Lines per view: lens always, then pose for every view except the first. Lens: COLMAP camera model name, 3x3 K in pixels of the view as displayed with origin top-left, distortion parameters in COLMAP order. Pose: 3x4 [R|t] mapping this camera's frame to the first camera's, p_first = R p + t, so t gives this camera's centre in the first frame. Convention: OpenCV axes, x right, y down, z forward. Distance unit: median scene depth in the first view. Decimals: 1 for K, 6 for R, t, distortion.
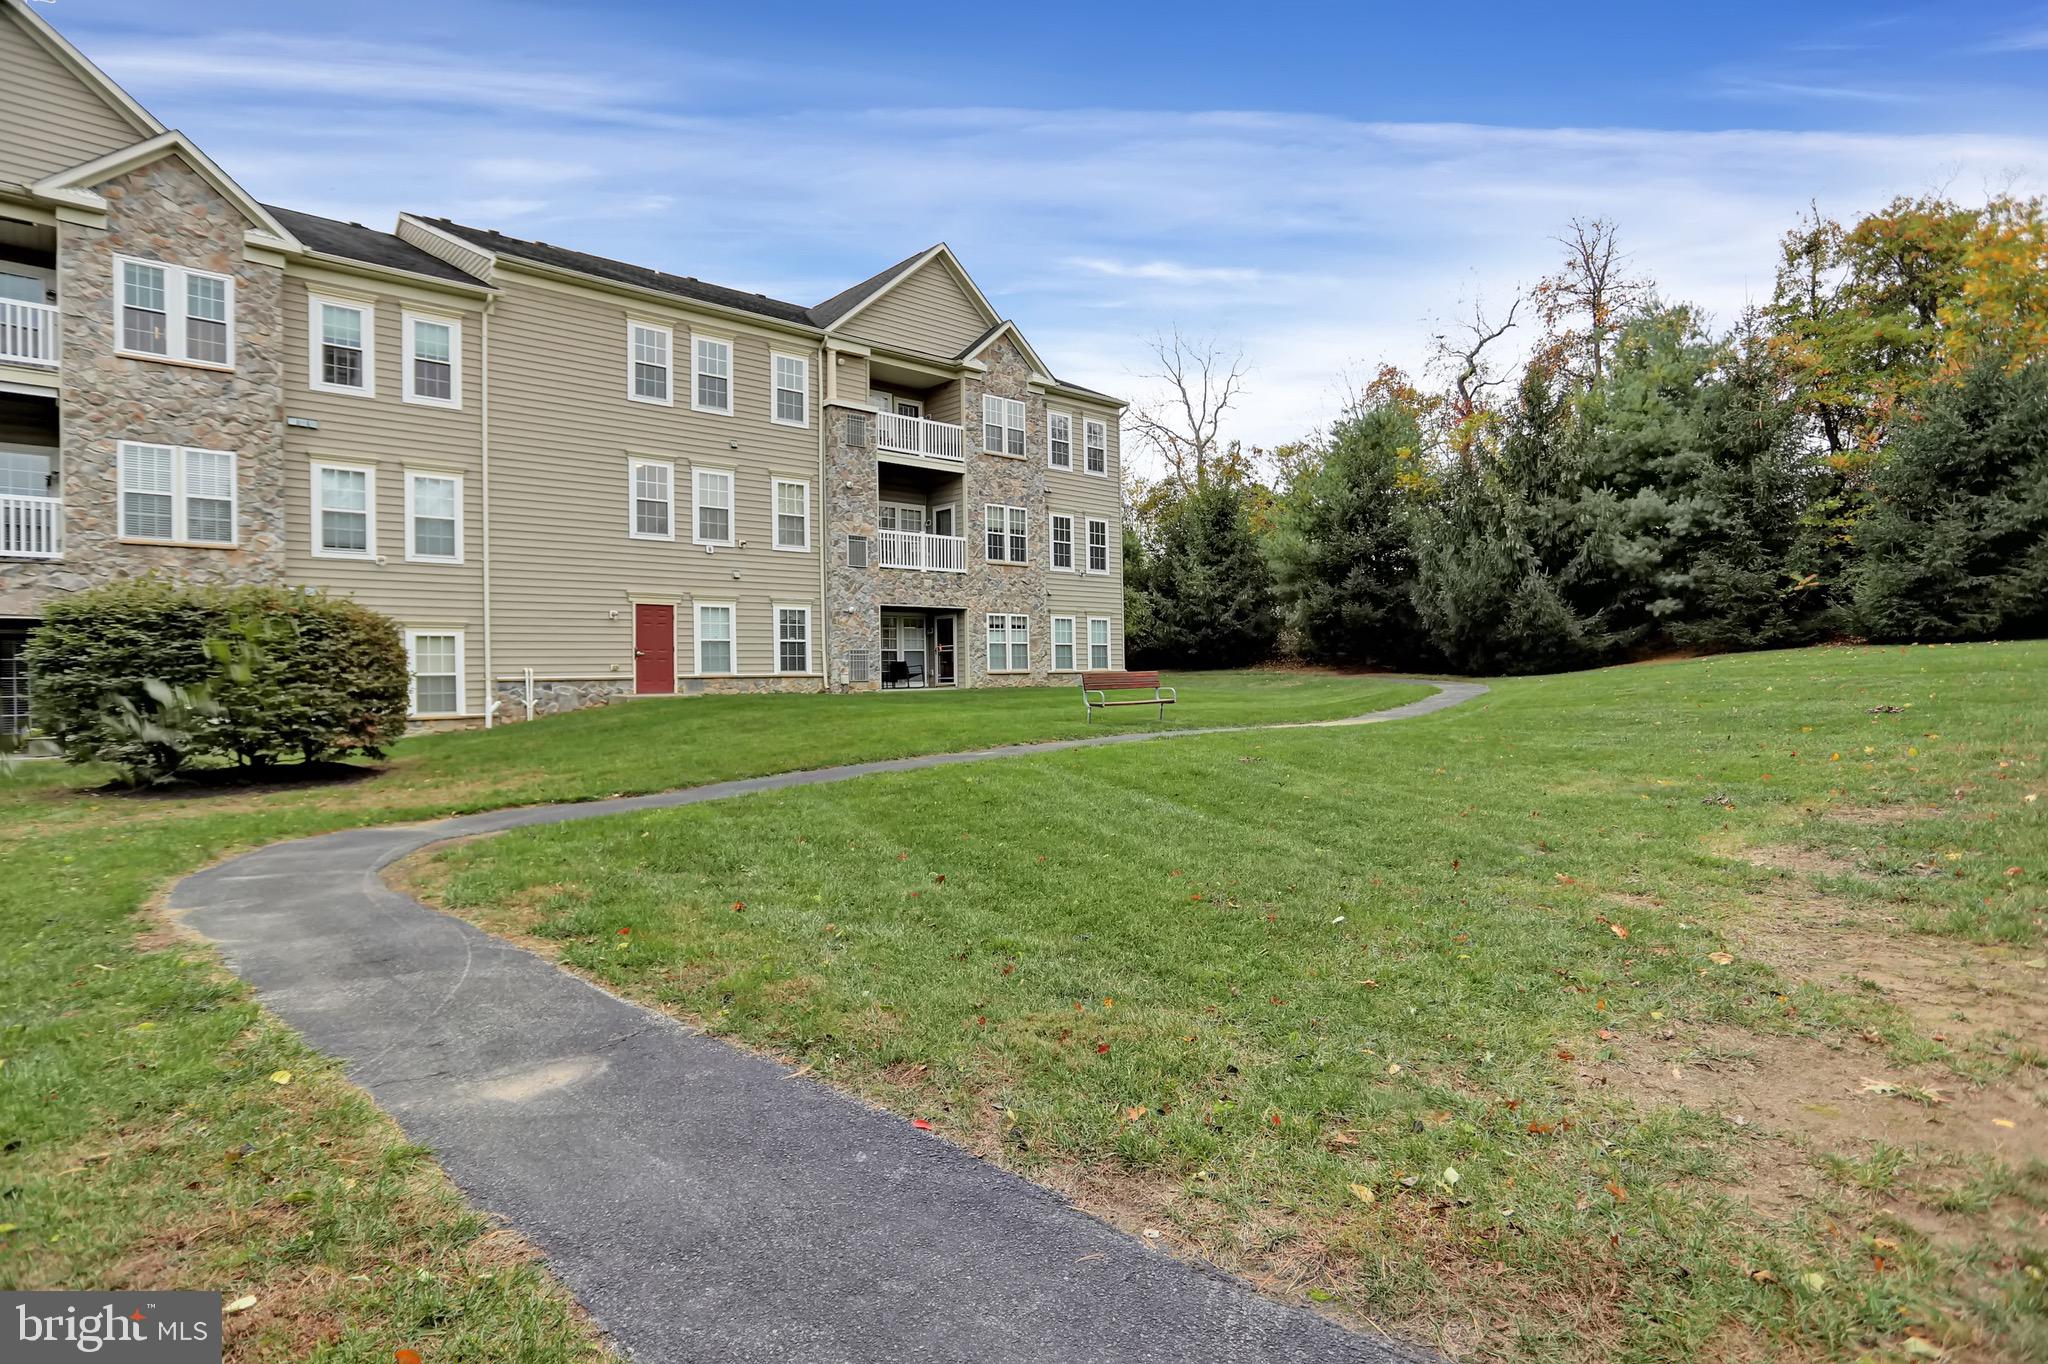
lens RADIAL K [[1056.0, 0, 1024.0], [0, 1056.0, 682.0], [0, 0, 1]] dist [-0.079166, 0.045909]
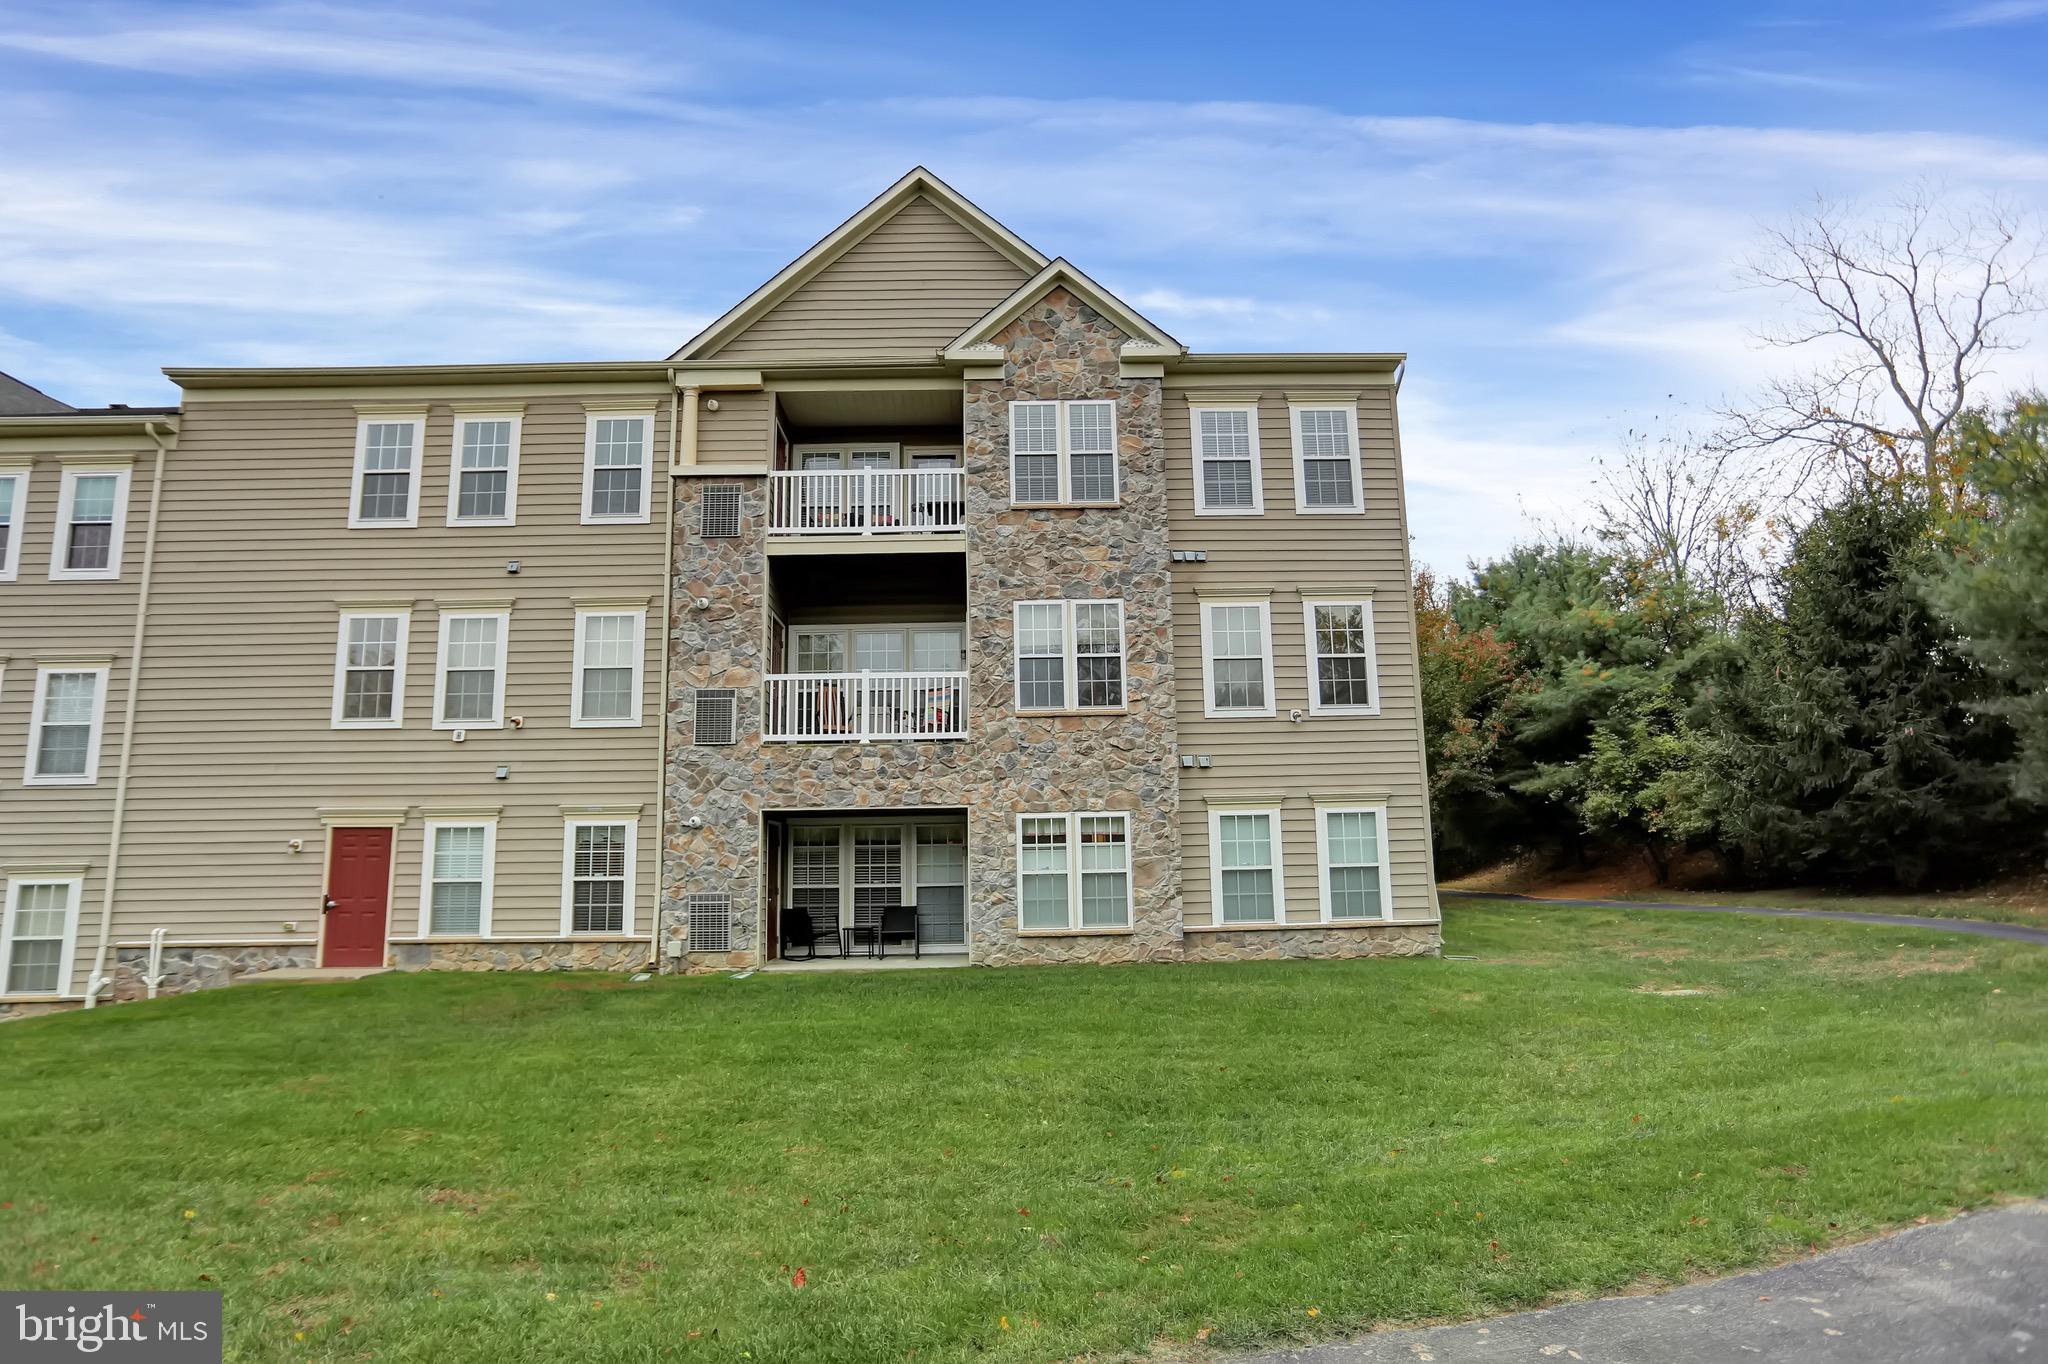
lens RADIAL K [[1138.4, 0, 1024.2], [0, 1138.4, 673.6], [0, 0, 1]] dist [-0.080910, 0.054873]
pose [[0.749784, -0.109357, -0.652584, 0.361861], [0.003030, 0.986805, -0.161884, -0.047765], [0.661676, 0.119400, 0.740222, 0.650354]]
